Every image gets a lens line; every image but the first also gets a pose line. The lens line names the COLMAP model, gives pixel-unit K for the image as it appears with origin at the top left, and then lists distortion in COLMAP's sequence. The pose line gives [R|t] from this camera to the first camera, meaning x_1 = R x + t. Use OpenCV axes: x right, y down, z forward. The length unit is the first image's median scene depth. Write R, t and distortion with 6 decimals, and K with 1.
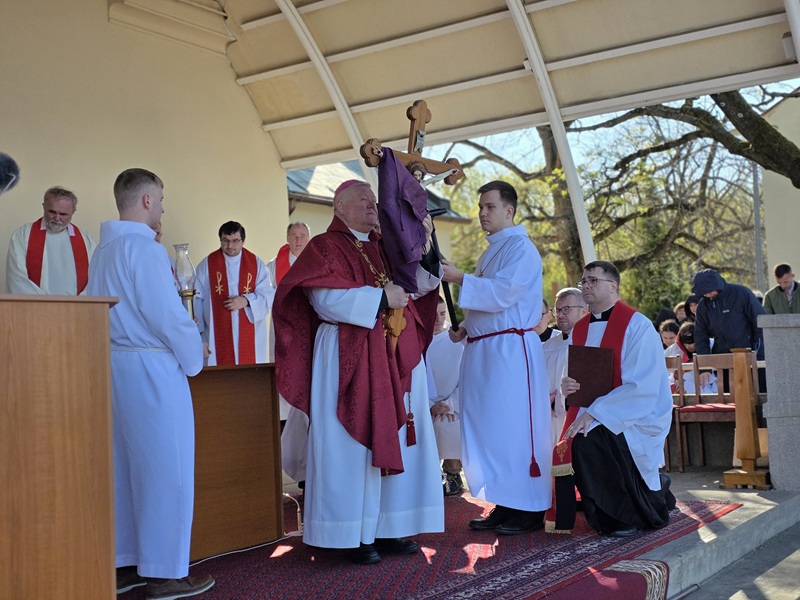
lens RADIAL K [[1060.1, 0, 395.1], [0, 1060.1, 317.2], [0, 0, 1]] dist [0.162982, -0.425519]
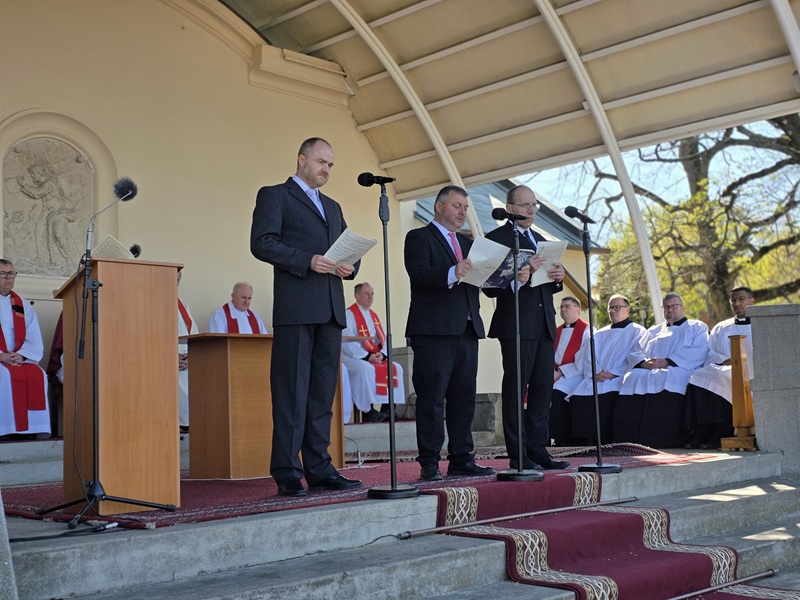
lens RADIAL K [[1060.1, 0, 395.1], [0, 1060.1, 317.2], [0, 0, 1]] dist [0.162982, -0.425519]
pose [[0.985496, -0.004574, -0.169638, 0.099969], [-0.002019, 0.999250, -0.038669, 0.037278], [0.169688, 0.038450, 0.984748, -0.160623]]
